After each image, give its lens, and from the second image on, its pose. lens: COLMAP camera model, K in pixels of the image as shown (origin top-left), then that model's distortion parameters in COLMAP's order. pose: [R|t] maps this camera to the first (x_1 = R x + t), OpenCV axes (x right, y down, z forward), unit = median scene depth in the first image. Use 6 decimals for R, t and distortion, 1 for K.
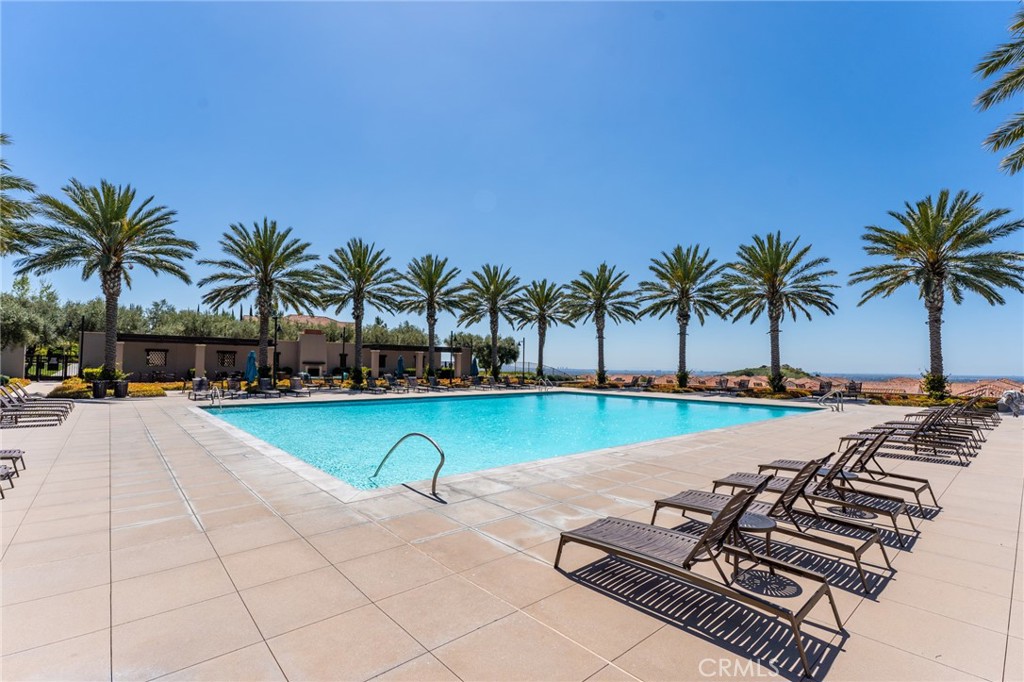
lens RADIAL K [[459.4, 0, 512.2], [0, 459.4, 340.2], [0, 0, 1]] dist [0.002280, 0.000150]
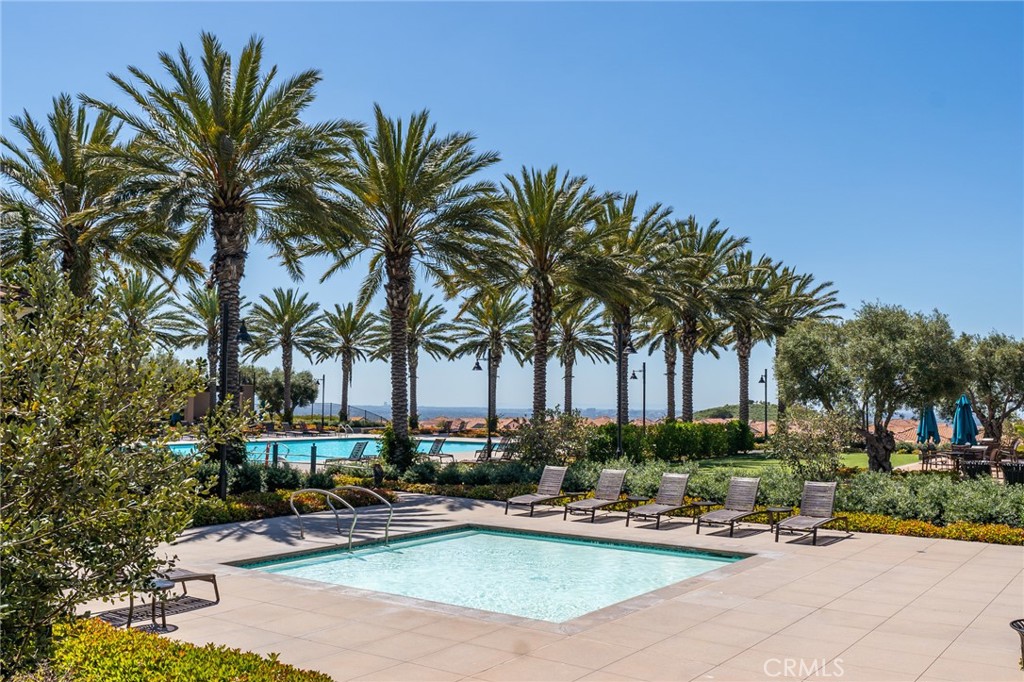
lens RADIAL K [[907.4, 0, 518.5], [0, 907.4, 341.1], [0, 0, 1]] dist [0.013928, 0.000421]
pose [[0.973161, 0.013089, 0.229753, -0.009729], [-0.011294, 0.999895, -0.009127, -0.055240], [-0.229848, 0.006287, 0.973206, -0.669488]]
